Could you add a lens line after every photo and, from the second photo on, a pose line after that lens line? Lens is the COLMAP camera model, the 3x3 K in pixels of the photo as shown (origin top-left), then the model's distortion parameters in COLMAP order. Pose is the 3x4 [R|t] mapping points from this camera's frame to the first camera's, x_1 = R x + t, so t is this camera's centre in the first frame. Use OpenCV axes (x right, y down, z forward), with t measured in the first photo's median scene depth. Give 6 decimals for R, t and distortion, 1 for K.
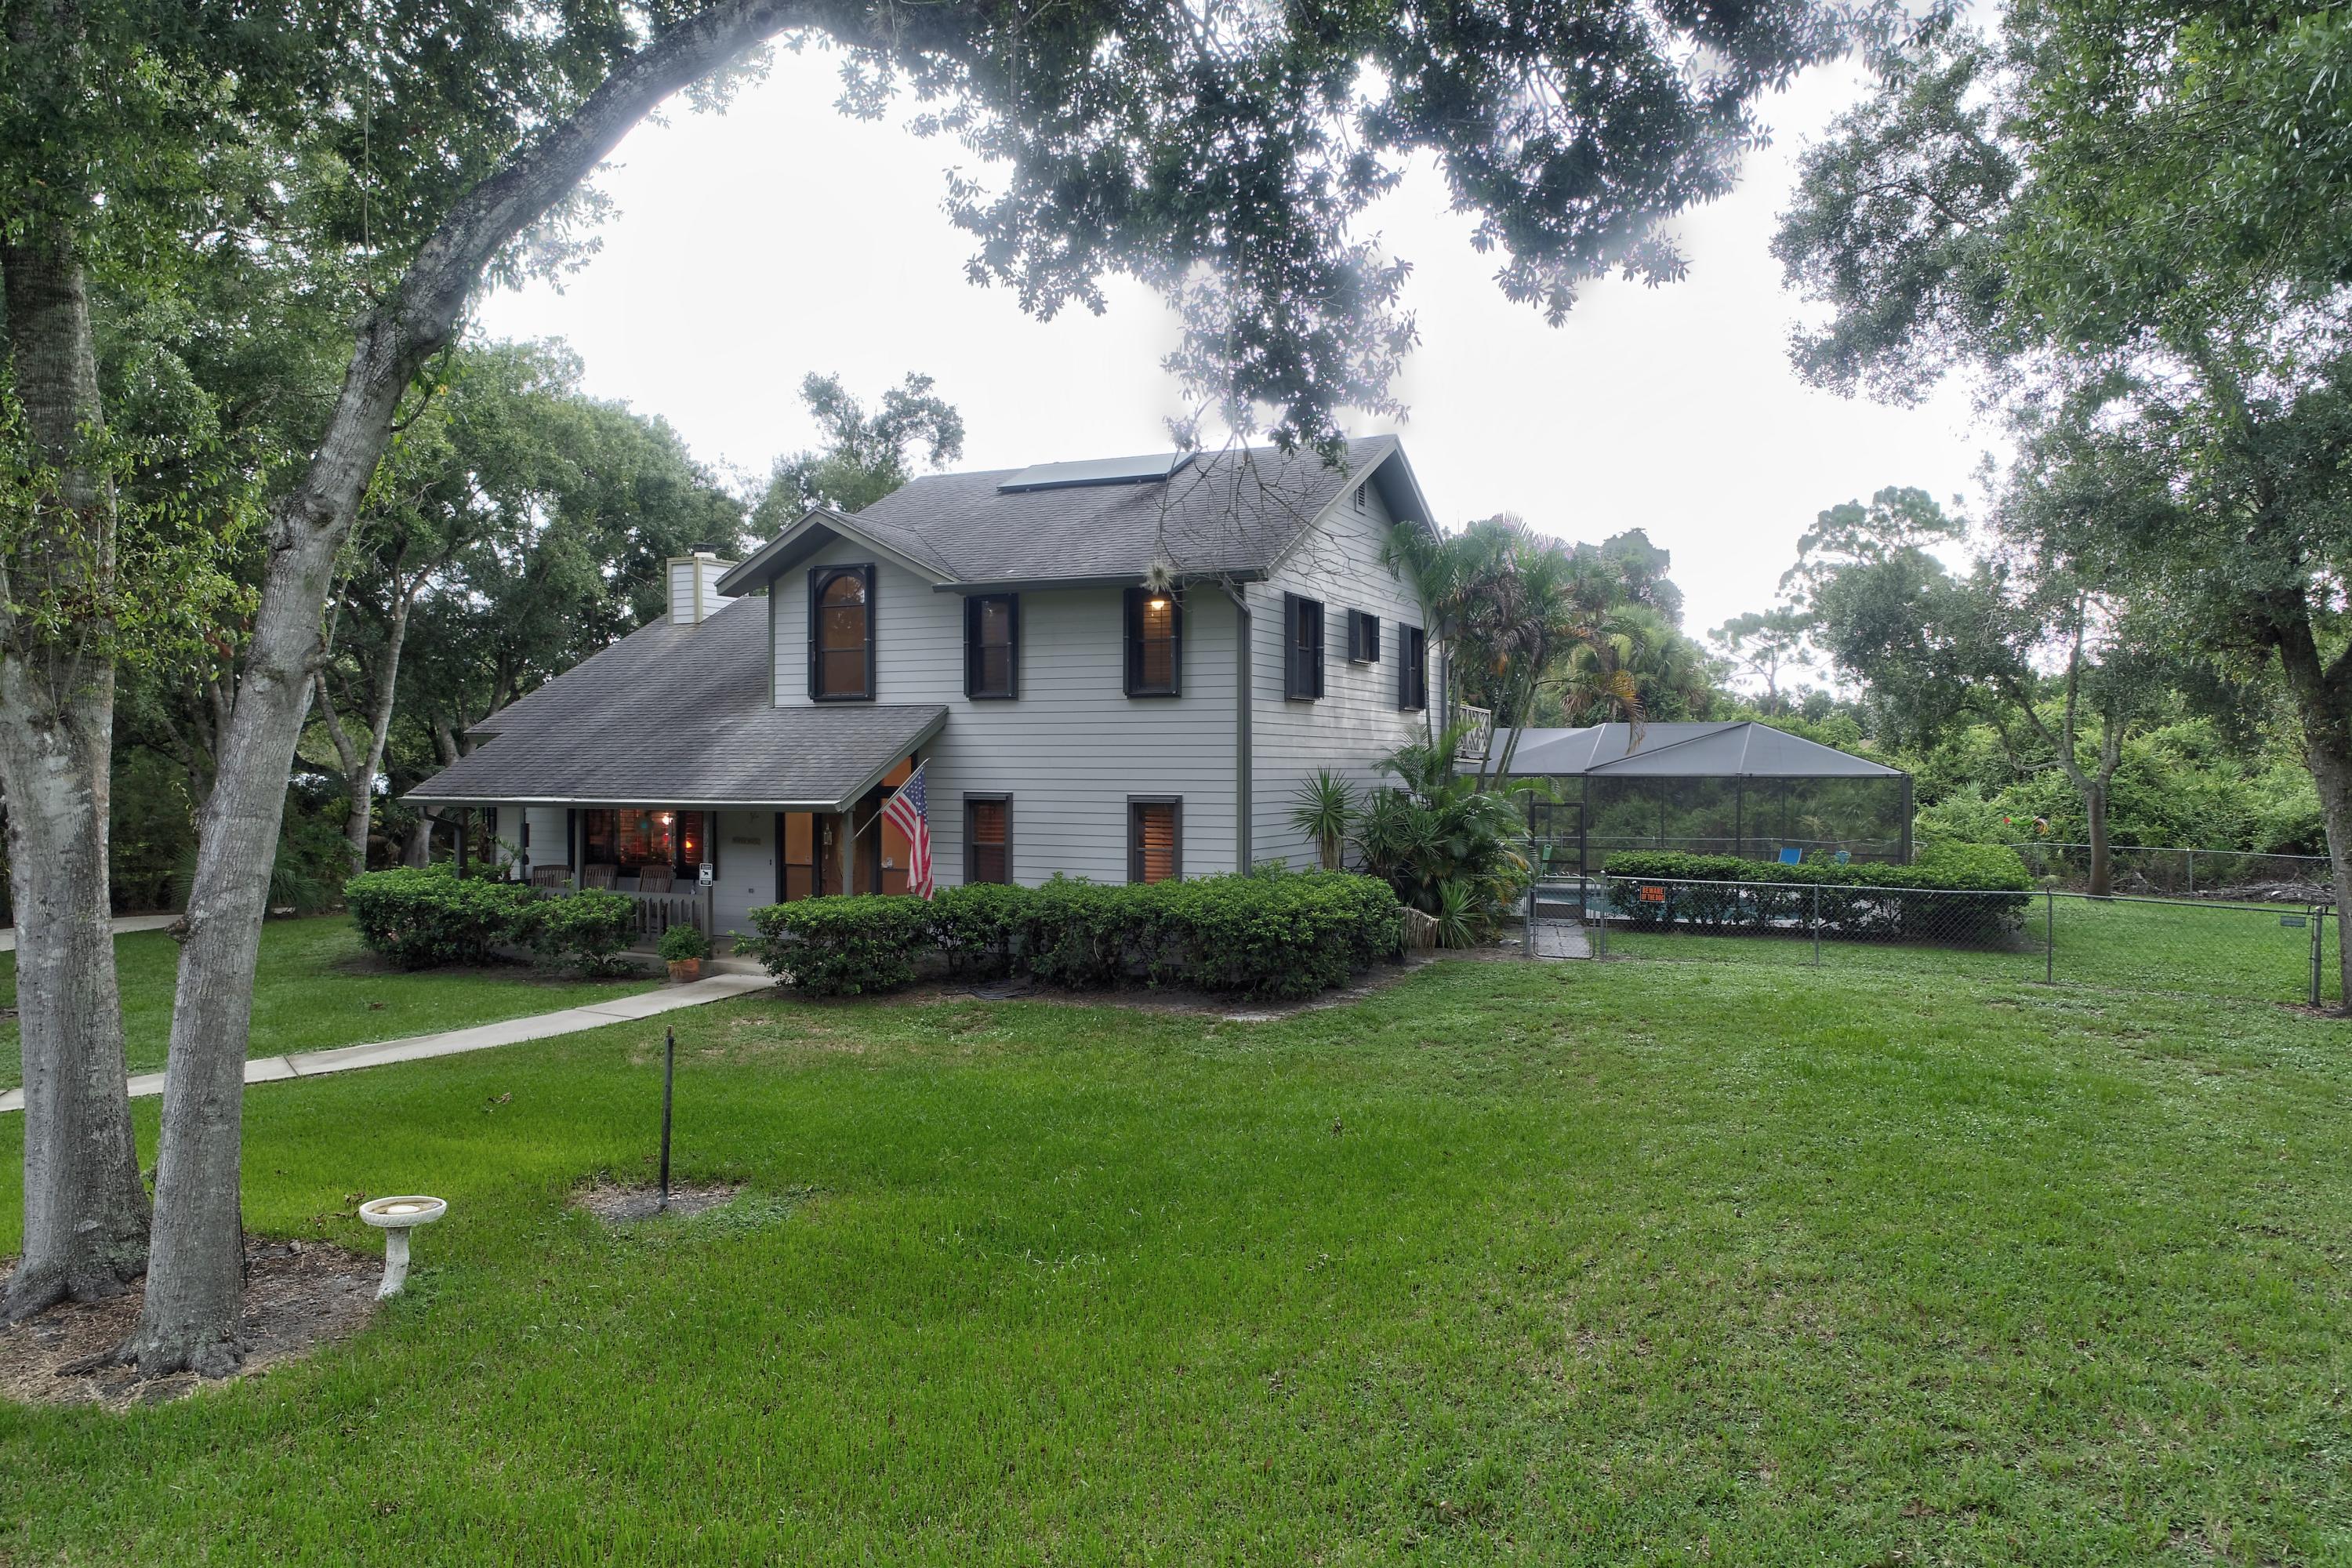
lens RADIAL K [[1583.8, 0, 1176.0], [0, 1583.8, 784.0], [0, 0, 1]] dist [-0.006400, -0.001461]
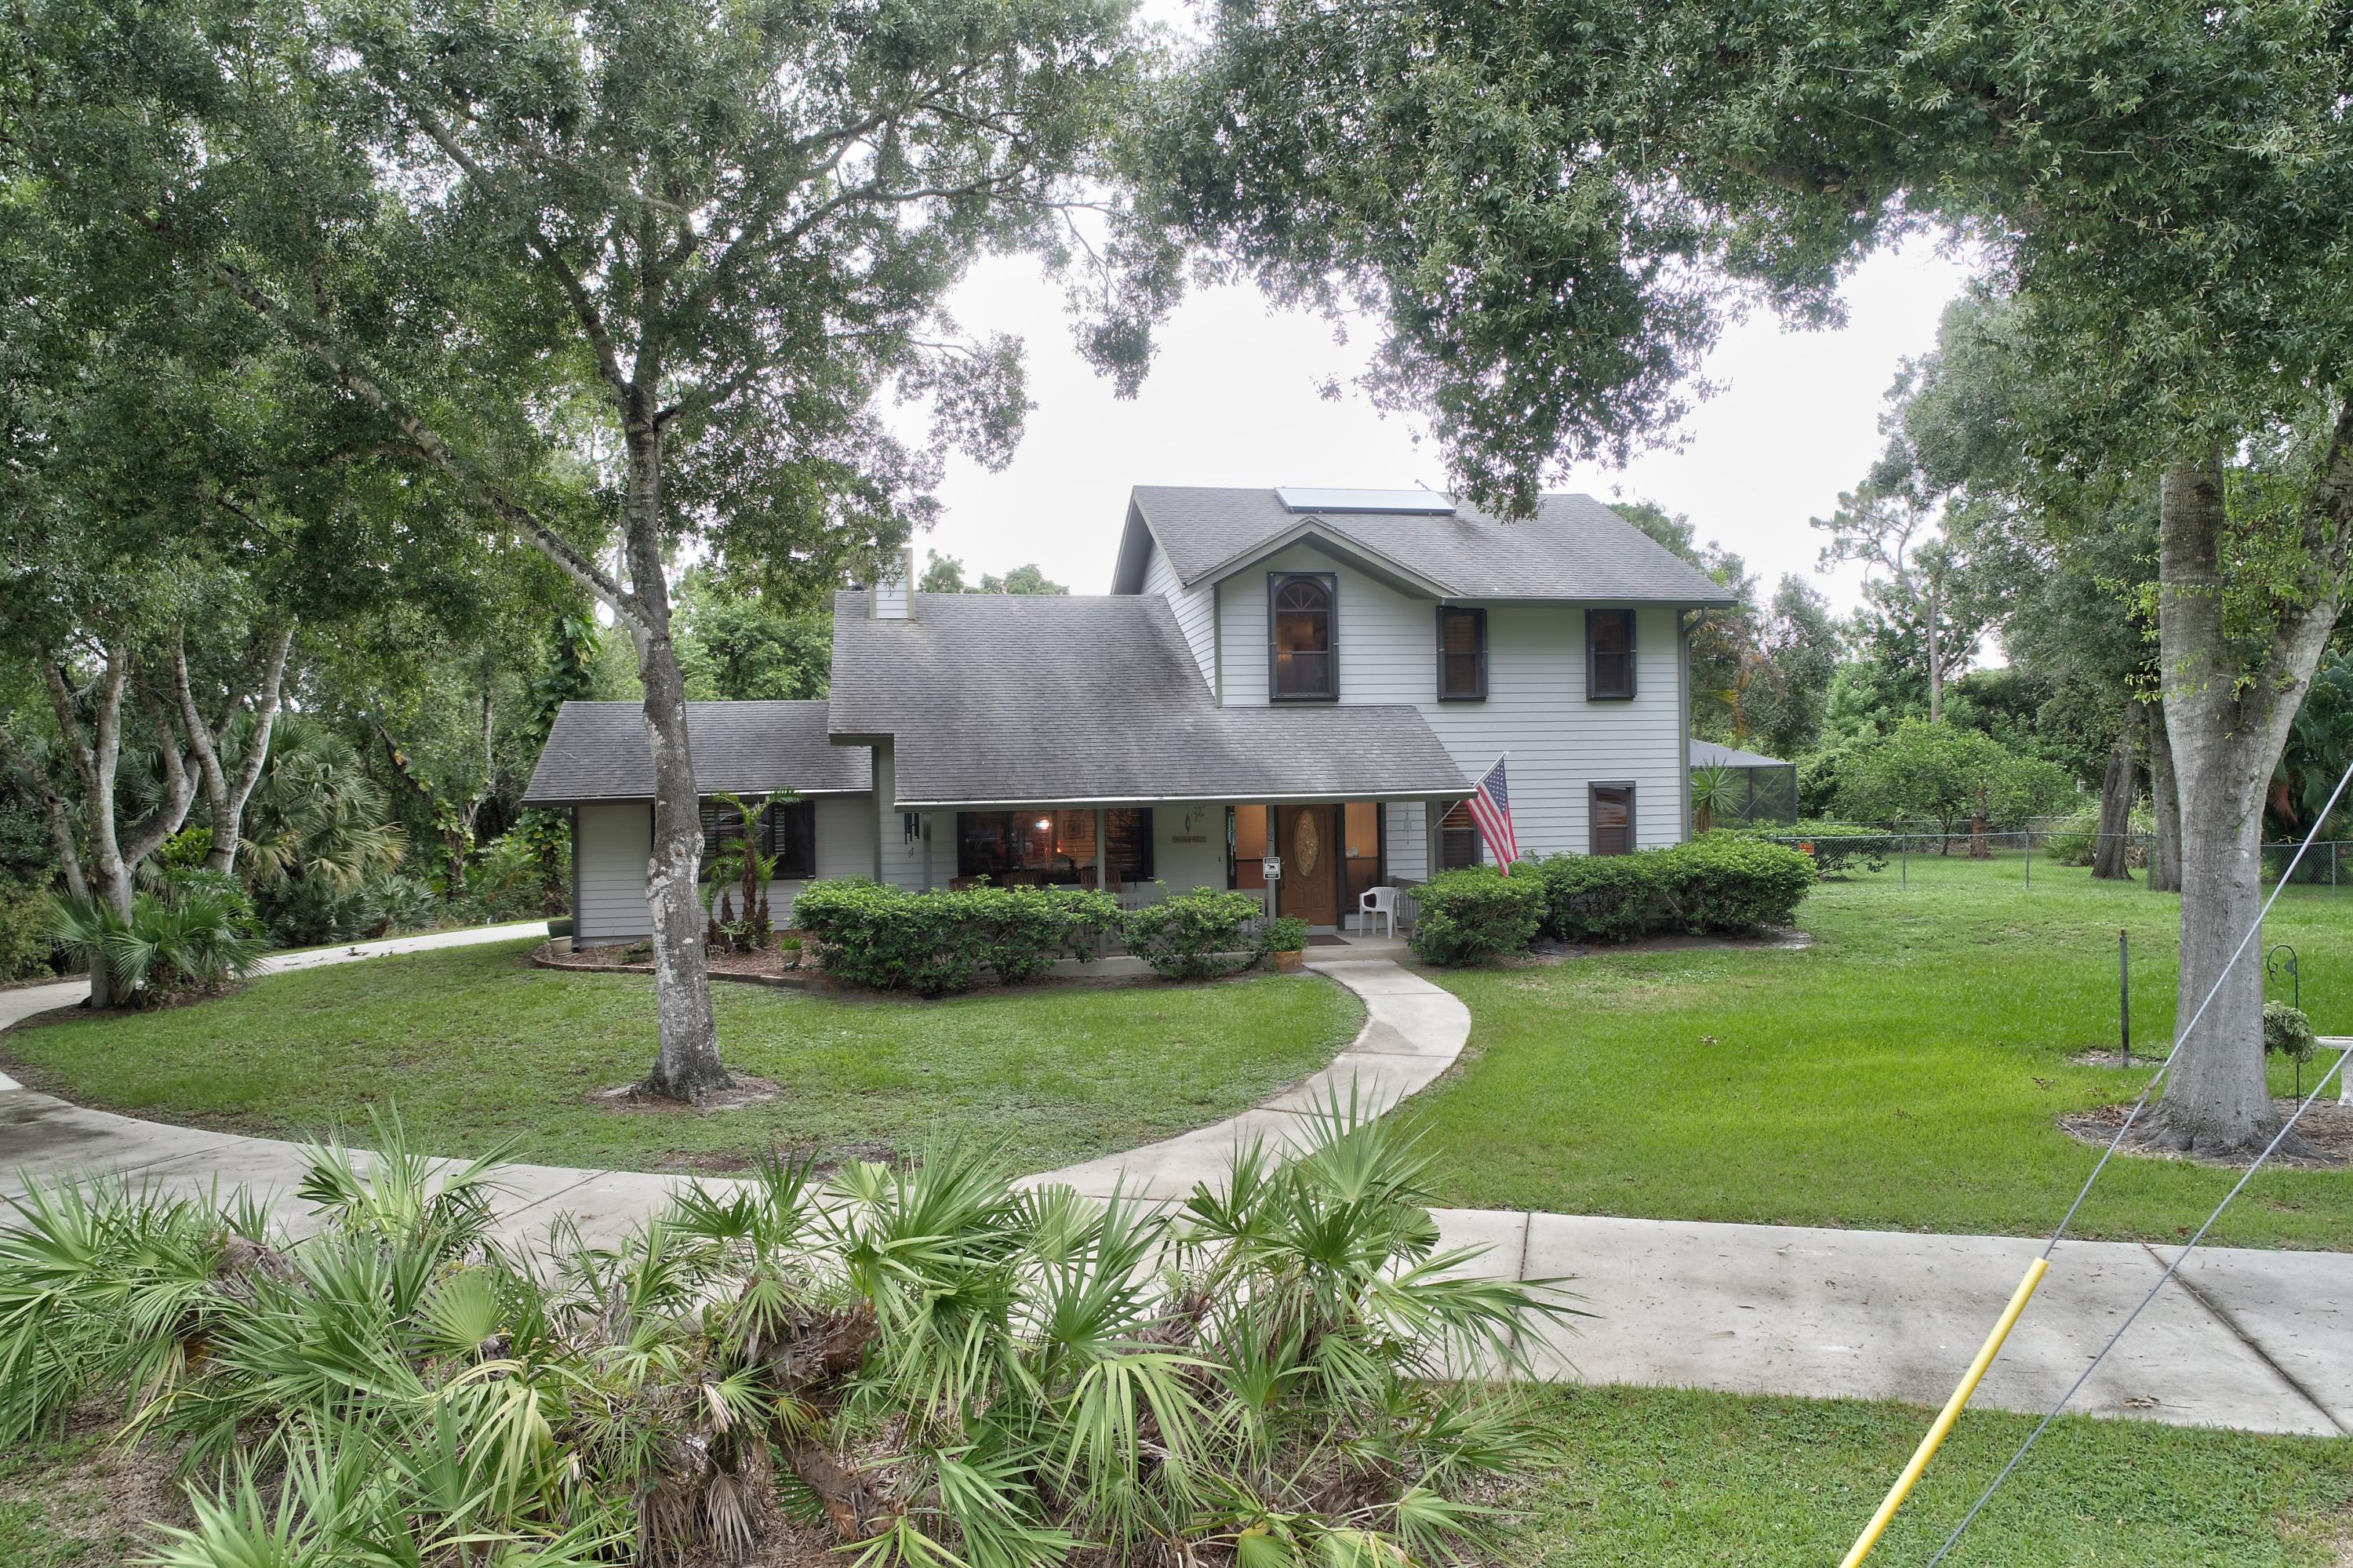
lens RADIAL K [[1584.6, 0, 1176.5], [0, 1584.6, 784.0], [0, 0, 1]] dist [-0.006400, -0.001461]
pose [[0.806347, -0.017585, 0.591181, -0.955857], [0.028125, 0.999567, -0.008628, 0.009957], [-0.590774, 0.023584, 0.806492, 0.211746]]
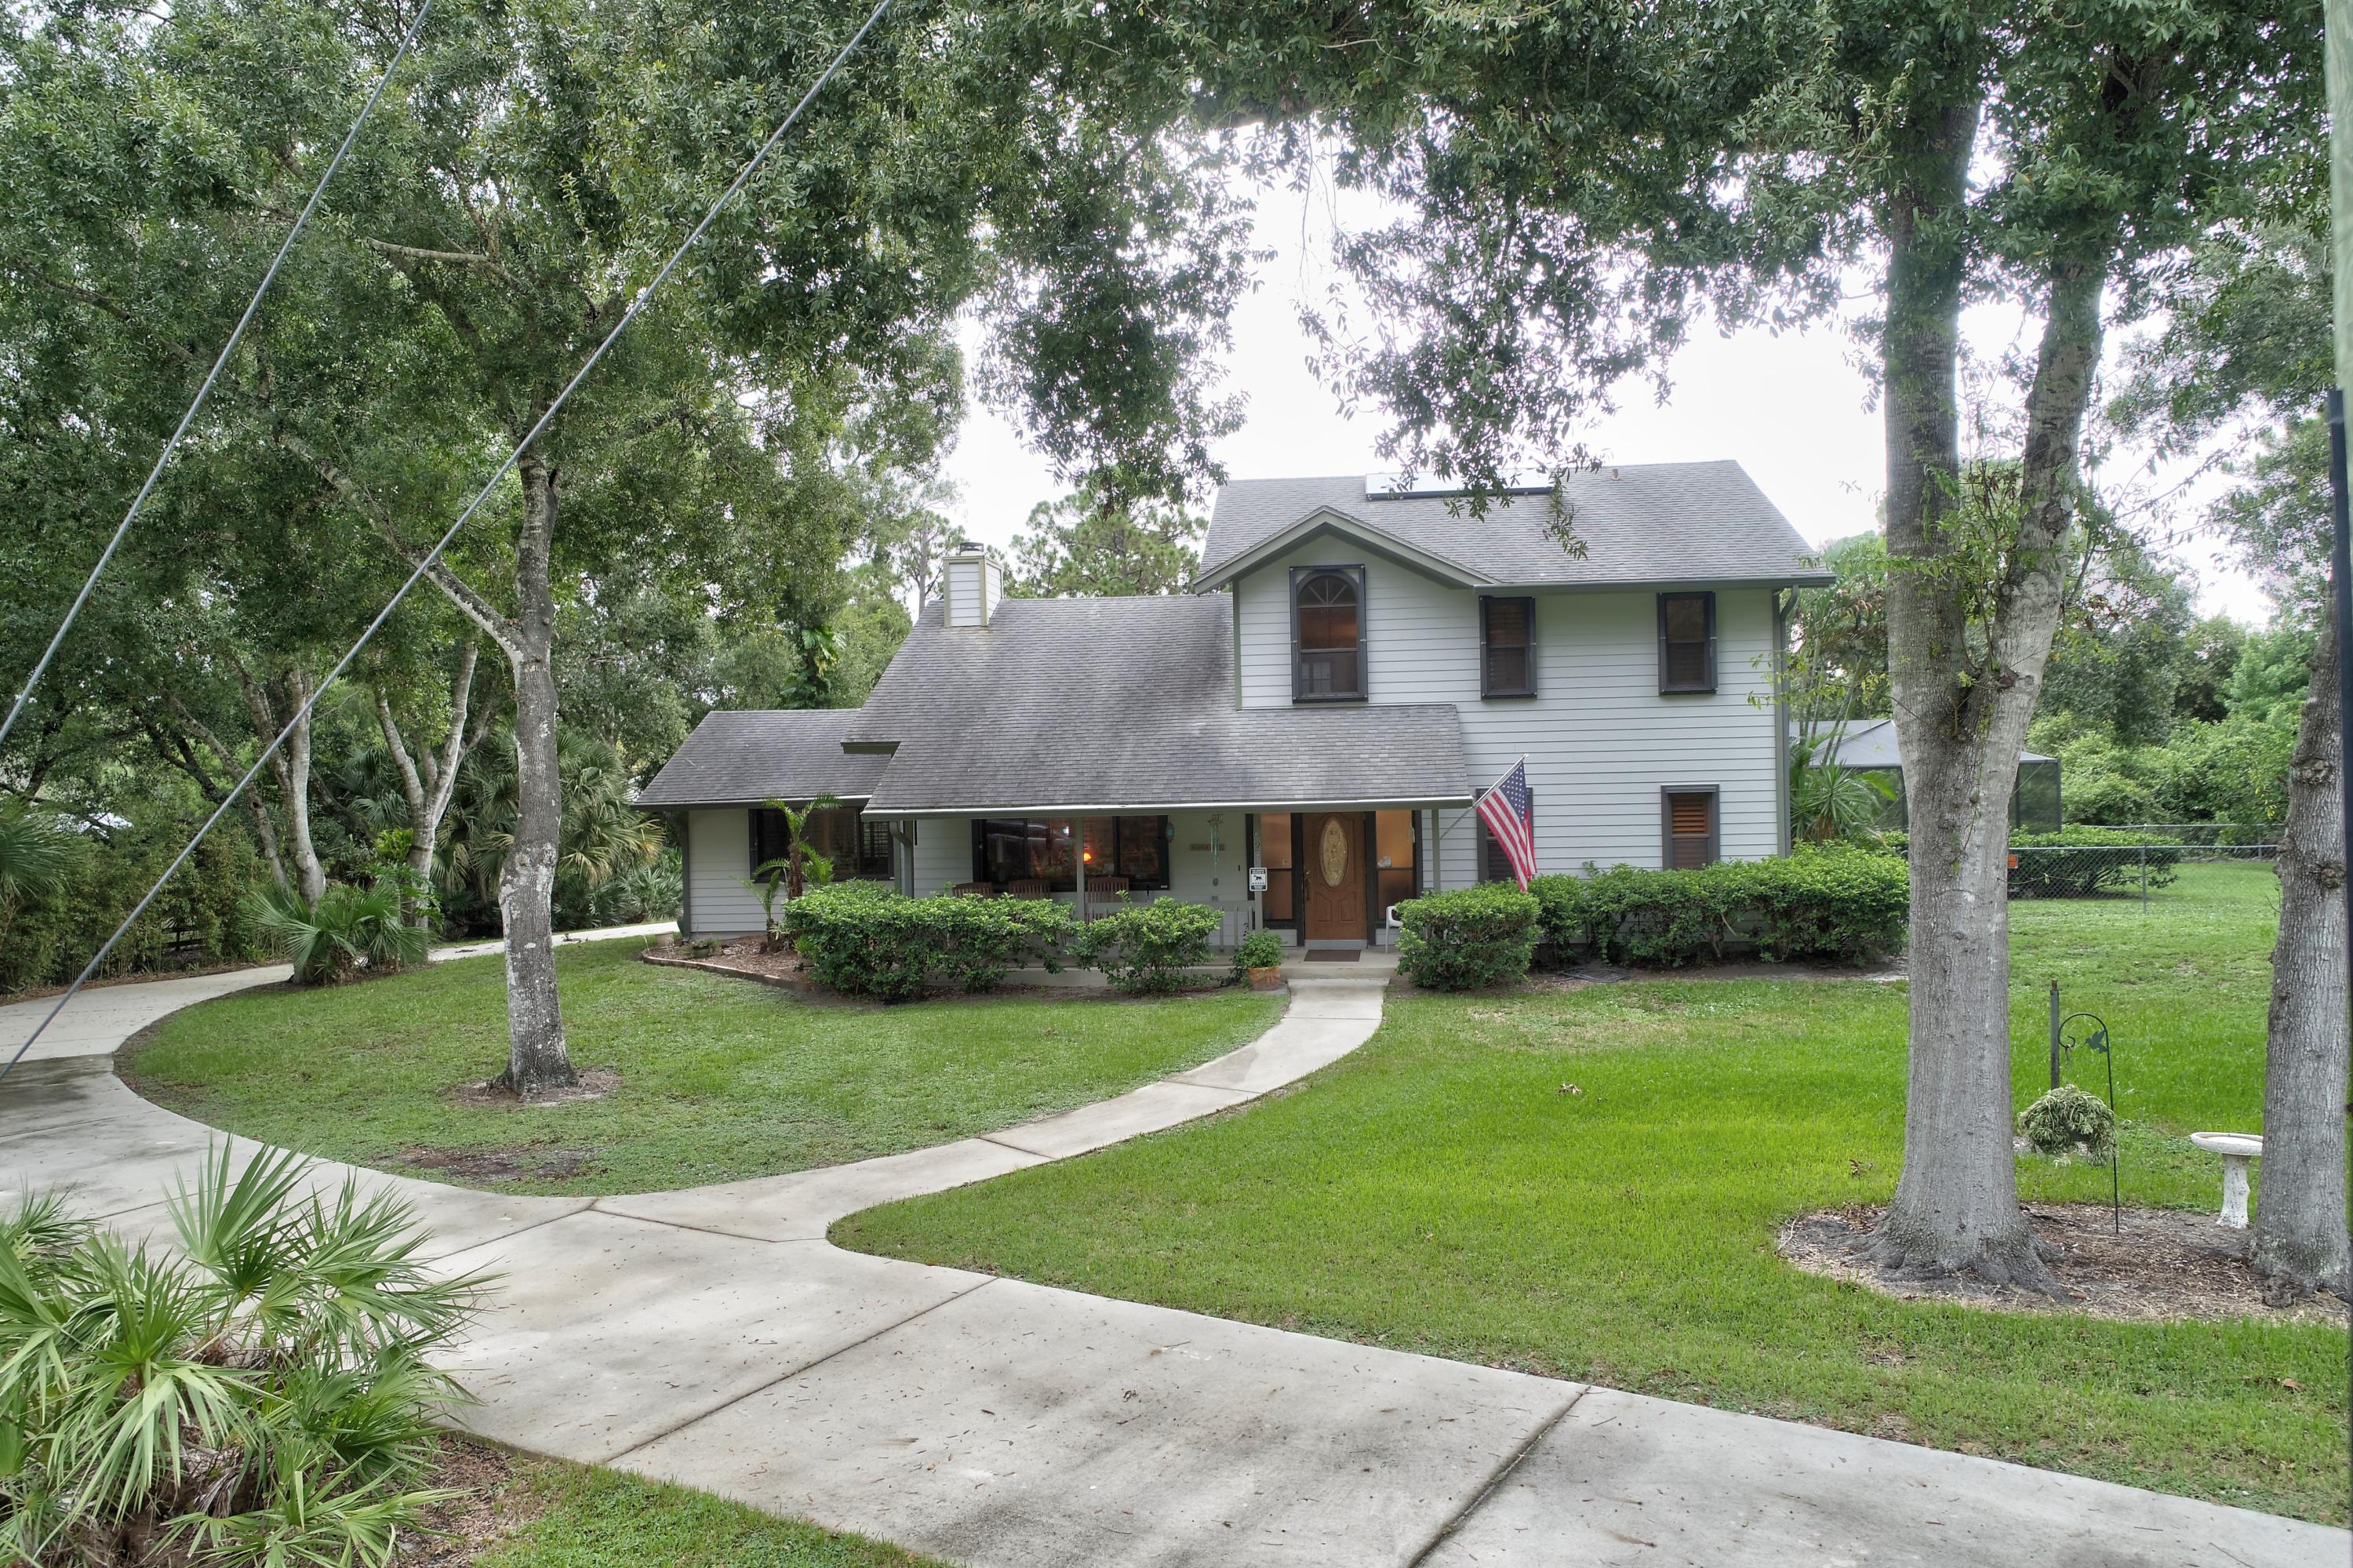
lens RADIAL K [[1584.6, 0, 1176.5], [0, 1584.6, 784.0], [0, 0, 1]] dist [-0.006400, -0.001461]
pose [[0.941864, -0.023059, 0.335204, -0.673064], [0.028378, 0.999537, -0.010980, 0.007923], [-0.334795, 0.019854, 0.942082, 0.099950]]
